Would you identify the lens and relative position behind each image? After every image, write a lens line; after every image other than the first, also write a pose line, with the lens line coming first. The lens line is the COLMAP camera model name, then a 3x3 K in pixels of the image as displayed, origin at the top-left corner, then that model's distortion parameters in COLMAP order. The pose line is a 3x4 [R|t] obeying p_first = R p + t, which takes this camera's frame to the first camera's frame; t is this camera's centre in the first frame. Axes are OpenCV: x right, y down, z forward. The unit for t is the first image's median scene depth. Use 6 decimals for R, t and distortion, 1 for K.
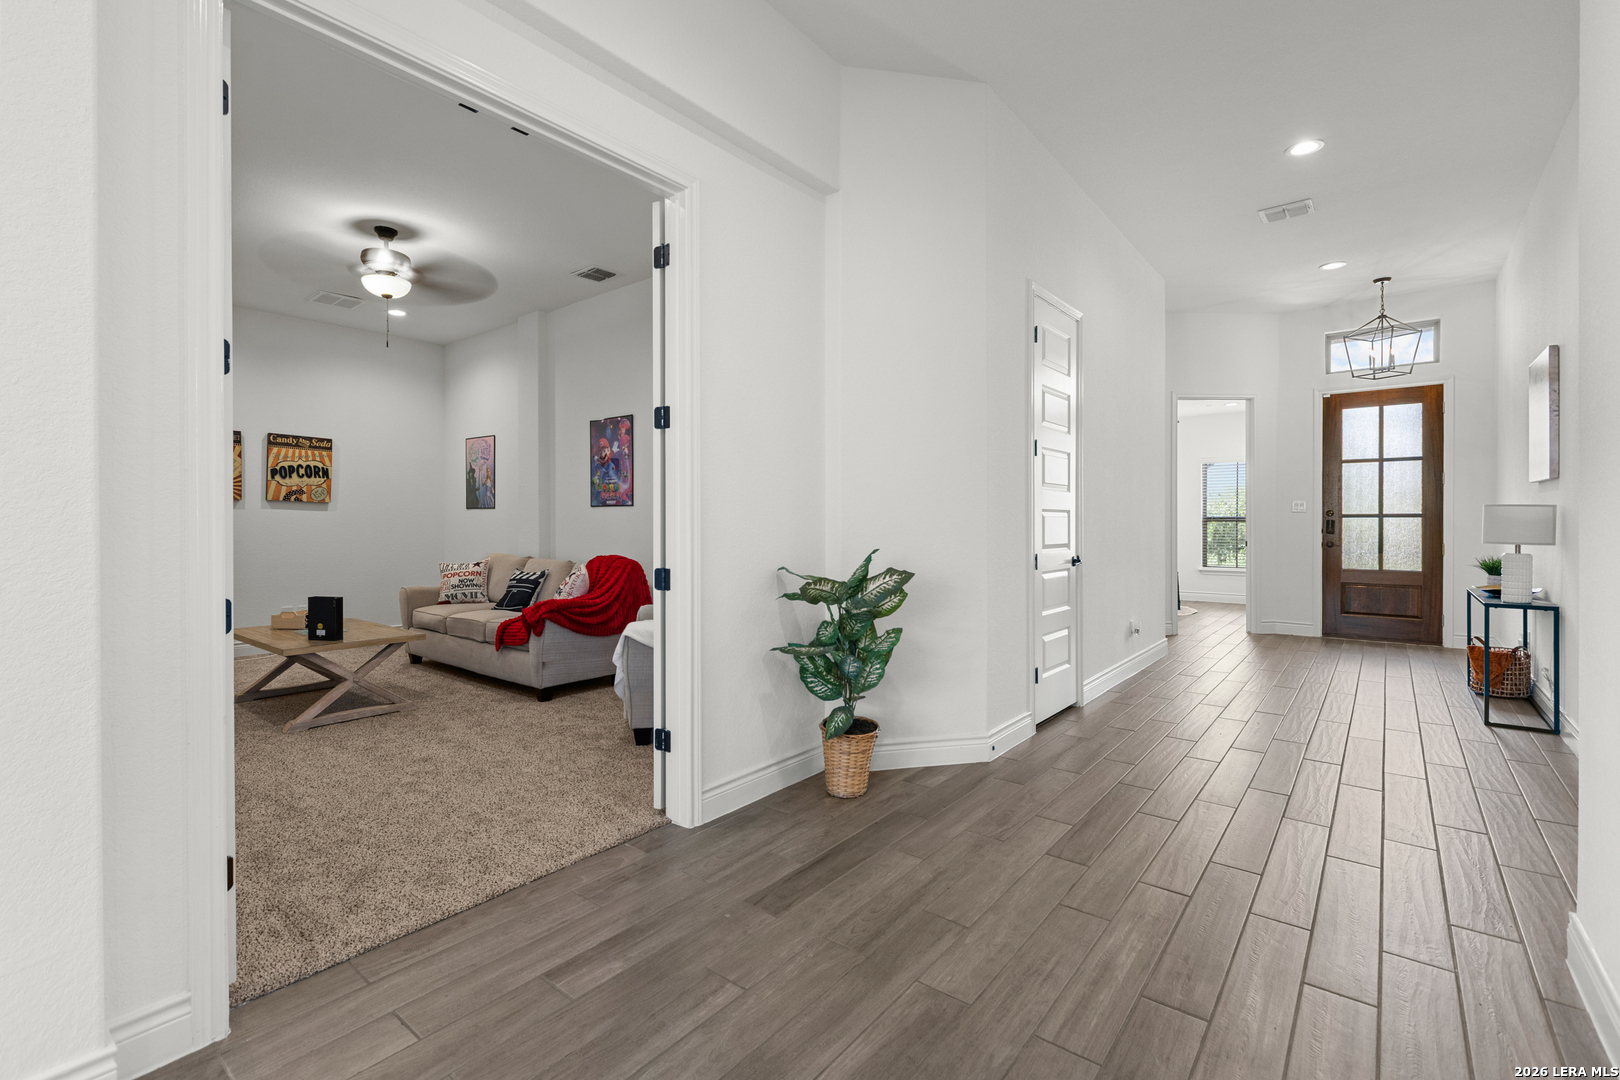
lens RADIAL K [[726.0, 0, 805.2], [0, 726.0, 526.7], [0, 0, 1]] dist [-0.000400, -0.000330]
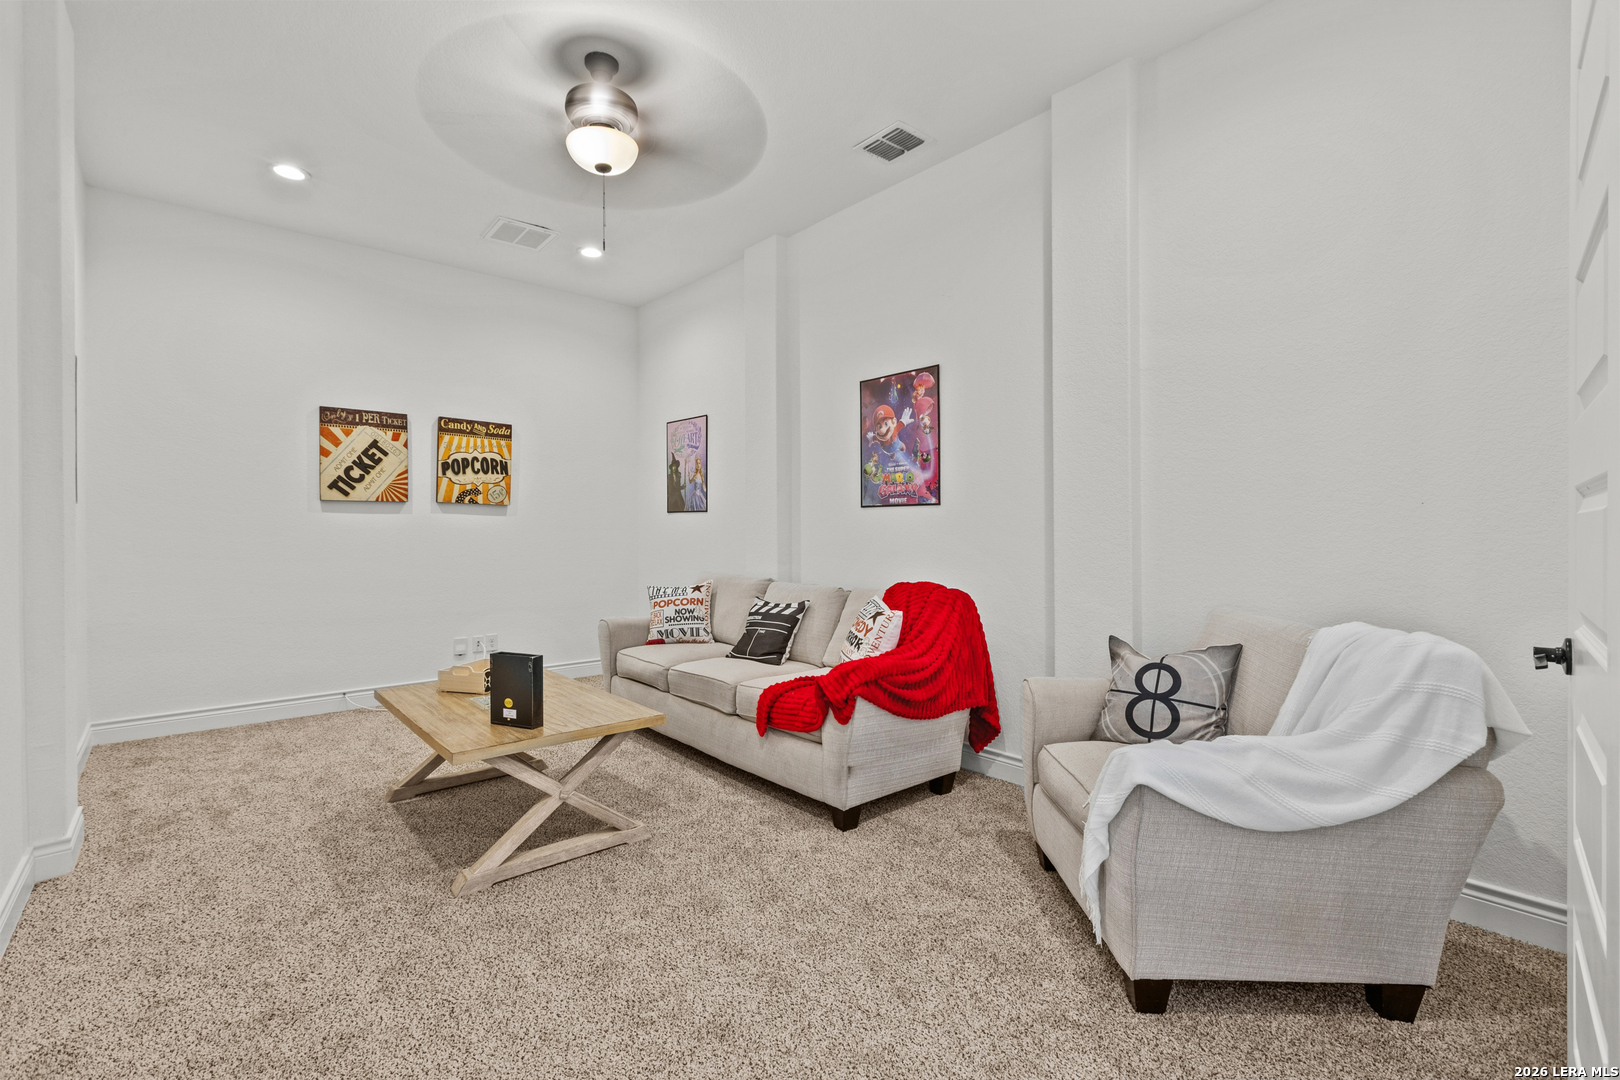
lens RADIAL K [[750.1, 0, 812.8], [0, 750.1, 536.7], [0, 0, 1]] dist [0.000016, 0.000597]
pose [[0.983514, 0.001492, -0.180828, -0.208995], [-0.000965, 0.999995, 0.003006, -0.002043], [0.180831, -0.002782, 0.983510, 0.294438]]
